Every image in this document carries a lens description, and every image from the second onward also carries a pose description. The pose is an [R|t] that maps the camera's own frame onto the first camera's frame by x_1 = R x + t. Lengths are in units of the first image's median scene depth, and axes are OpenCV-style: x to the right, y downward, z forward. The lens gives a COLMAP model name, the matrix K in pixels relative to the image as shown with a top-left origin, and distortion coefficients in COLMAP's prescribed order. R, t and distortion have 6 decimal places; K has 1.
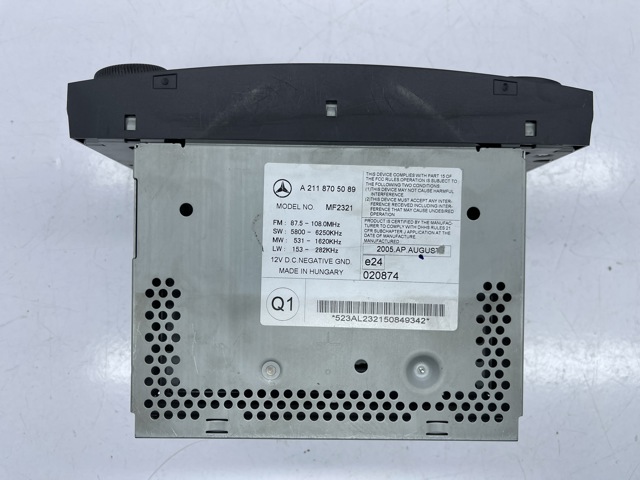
lens RADIAL K [[467.7, 0, 320.0], [0, 467.7, 240.0], [0, 0, 1]] dist [-0.002477, -0.087148]
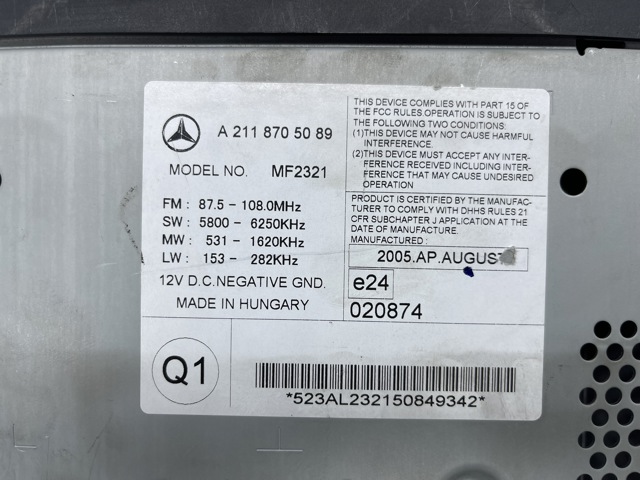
lens RADIAL K [[467.7, 0, 320.0], [0, 467.7, 240.0], [0, 0, 1]] dist [-0.002477, -0.087148]
pose [[0.999929, -0.009676, 0.007004, 0.058806], [0.009622, 0.999925, 0.007582, -0.001902], [-0.007077, -0.007514, 0.999947, 0.514869]]
